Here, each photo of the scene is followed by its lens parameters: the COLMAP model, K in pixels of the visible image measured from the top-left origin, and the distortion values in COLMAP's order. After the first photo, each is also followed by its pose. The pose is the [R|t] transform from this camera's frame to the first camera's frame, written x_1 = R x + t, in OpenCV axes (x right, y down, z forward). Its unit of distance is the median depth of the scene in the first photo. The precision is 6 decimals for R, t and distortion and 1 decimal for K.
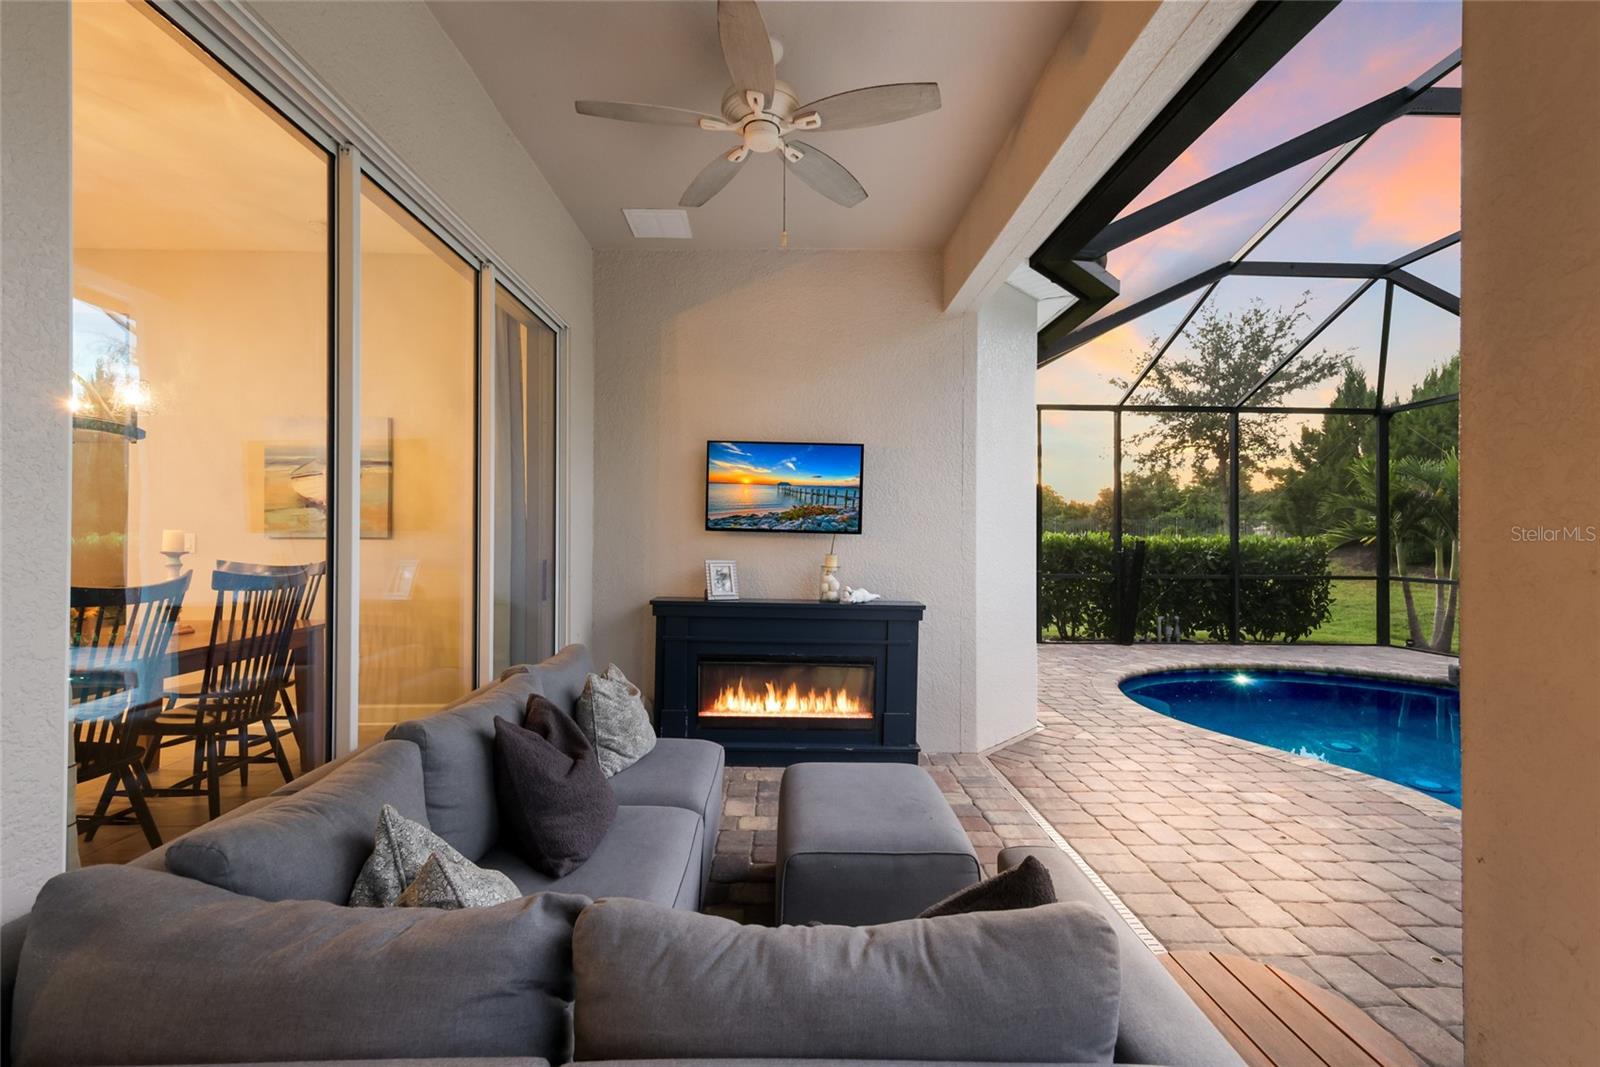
lens RADIAL K [[689.0, 0, 808.6], [0, 689.0, 529.6], [0, 0, 1]] dist [0.004078, 0.000012]
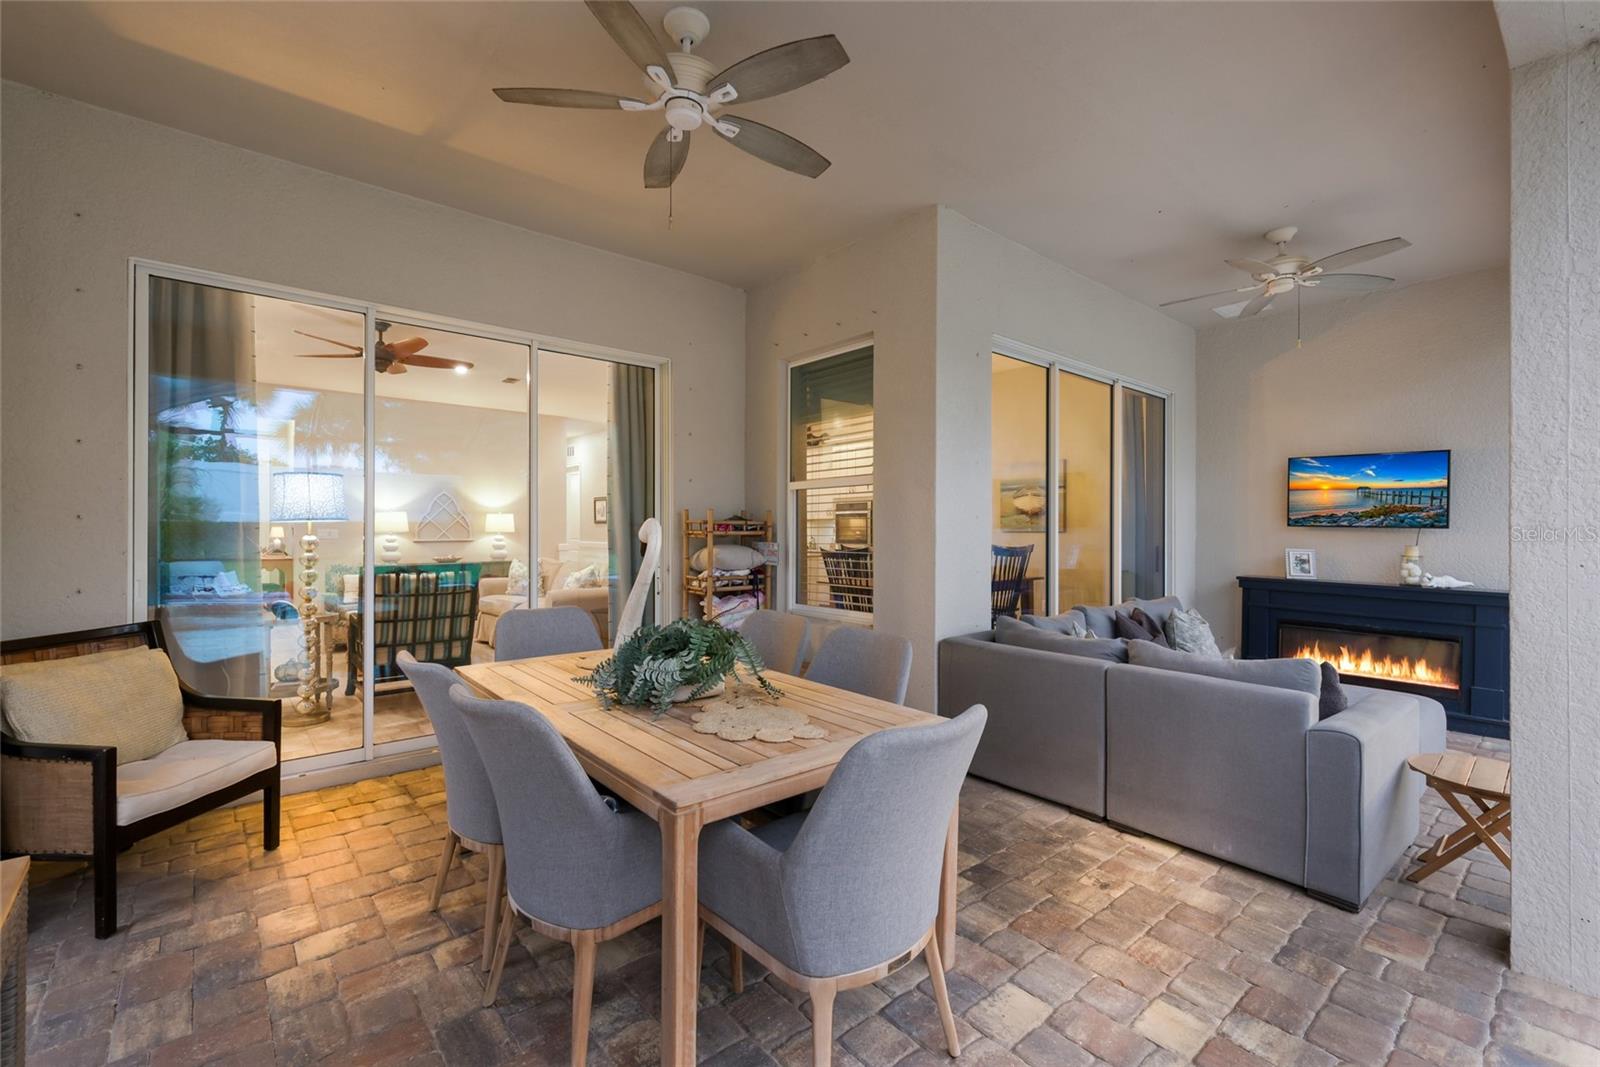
lens RADIAL K [[699.9, 0, 800.0], [0, 699.9, 533.5], [0, 0, 1]] dist [0.001070, 0.020327]
pose [[0.628427, 0.002006, -0.777866, 0.313855], [0.007247, 0.999938, 0.008433, -0.003253], [0.777835, -0.010936, 0.628374, -0.572814]]
